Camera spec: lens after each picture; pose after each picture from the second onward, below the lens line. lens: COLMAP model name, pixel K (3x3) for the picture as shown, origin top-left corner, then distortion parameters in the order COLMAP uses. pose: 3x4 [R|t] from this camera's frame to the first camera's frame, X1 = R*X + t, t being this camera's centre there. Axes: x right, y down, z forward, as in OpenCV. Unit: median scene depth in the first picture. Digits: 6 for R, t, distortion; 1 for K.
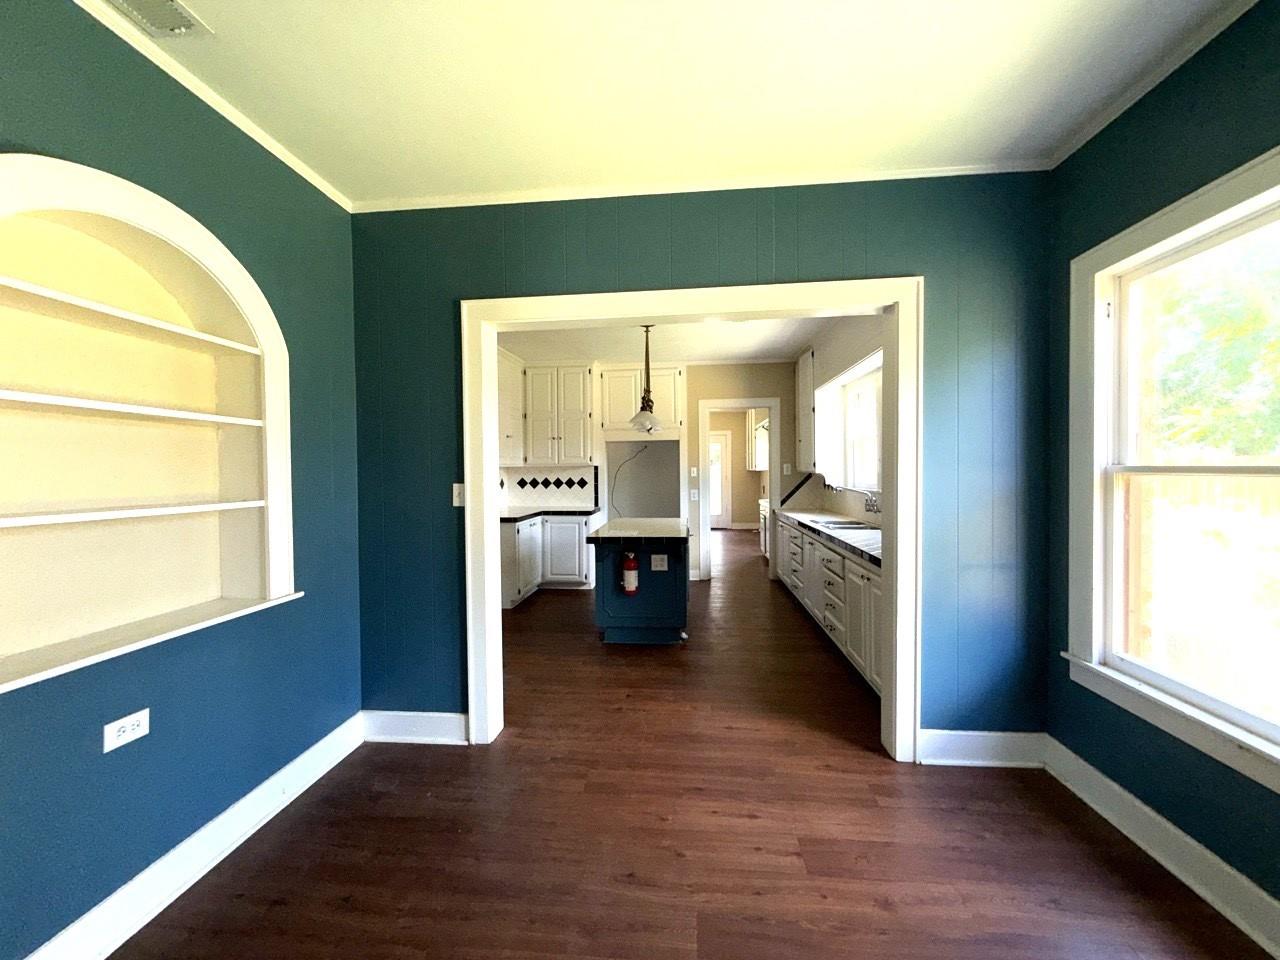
lens RADIAL K [[506.9, 0, 639.5], [0, 506.9, 478.9], [0, 0, 1]] dist [0.000452, 0.000013]
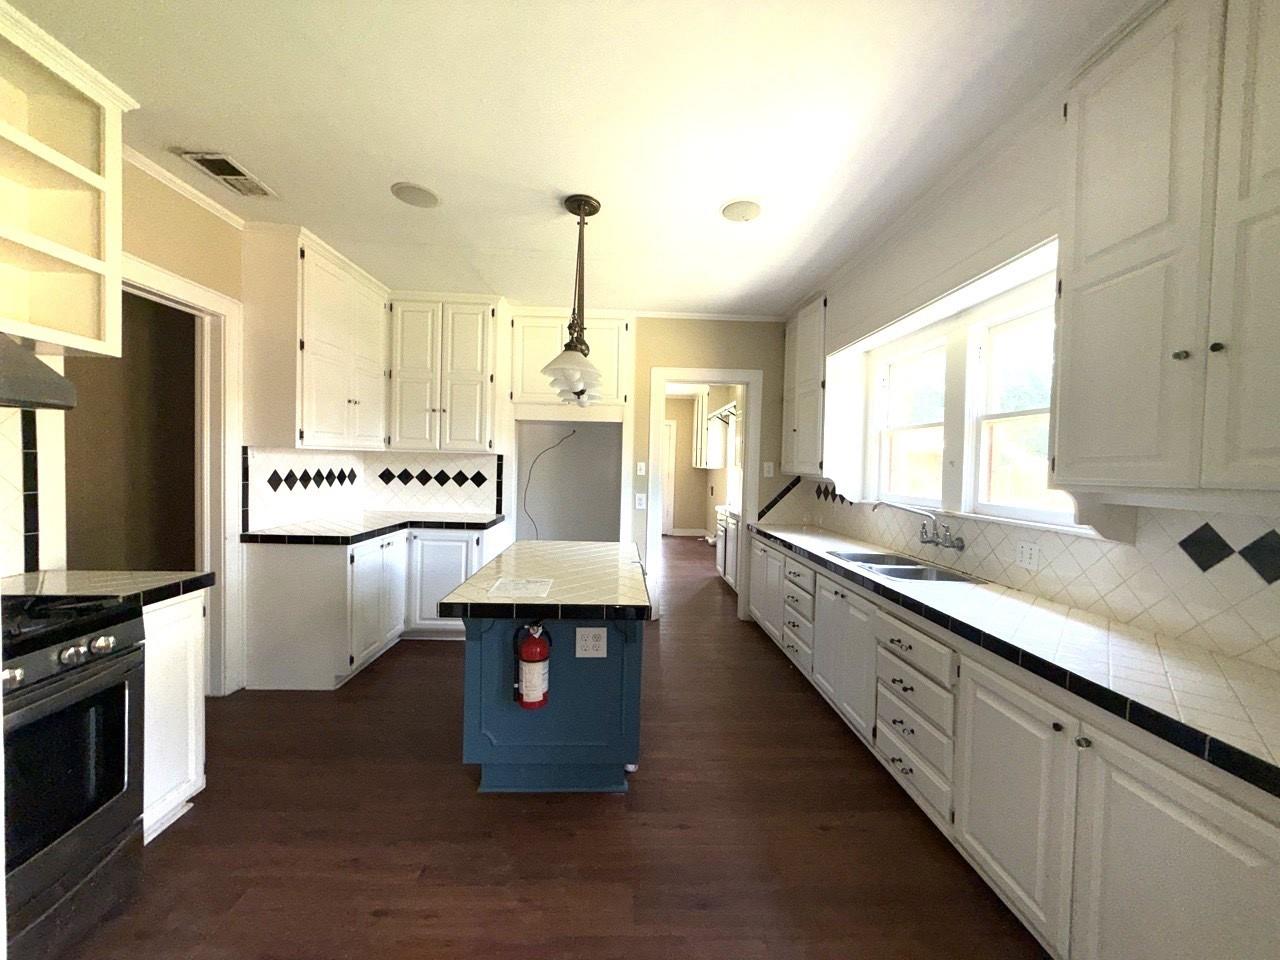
lens RADIAL K [[506.9, 0, 637.6], [0, 506.9, 480.5], [0, 0, 1]] dist [0.000452, 0.000013]
pose [[0.990209, 0.032600, 0.135733, 0.006642], [-0.034765, 0.999303, 0.013611, -0.006955], [-0.135195, -0.018197, 0.990652, 0.308739]]
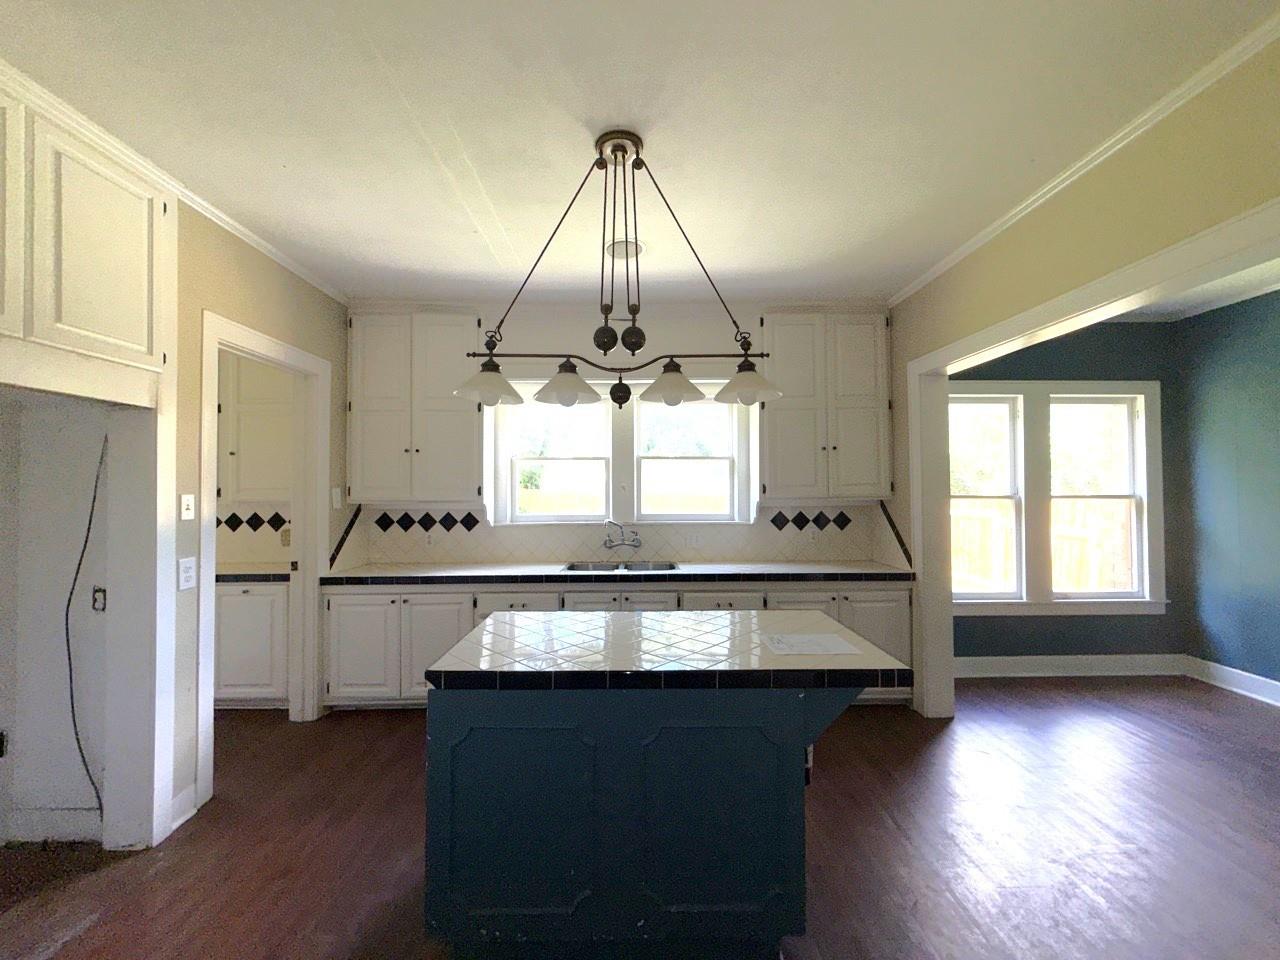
lens RADIAL K [[506.9, 0, 635.8], [0, 506.9, 478.8], [0, 0, 1]] dist [0.000452, 0.000013]
pose [[-0.102409, 0.035655, 0.994103, -0.285745], [0.022234, 0.999190, -0.033547, -0.015134], [-0.994494, 0.018667, -0.103119, 0.753964]]
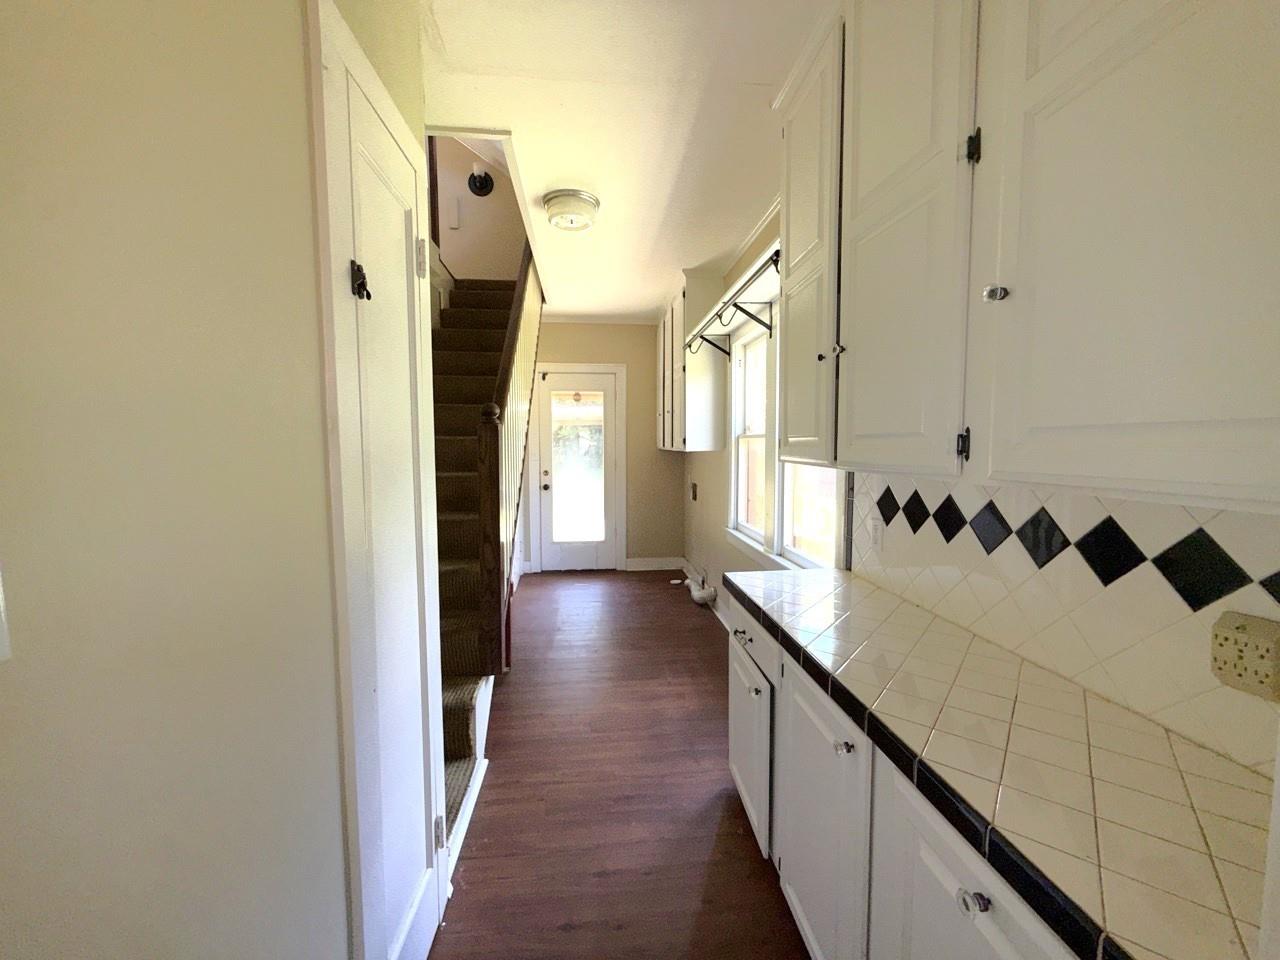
lens RADIAL K [[506.9, 0, 644.3], [0, 506.9, 476.9], [0, 0, 1]] dist [0.000452, 0.000013]
pose [[0.979701, -0.002905, 0.200442, 0.195522], [-0.005364, 0.999157, 0.040699, -0.020939], [-0.200391, -0.040948, 0.978860, 1.014813]]
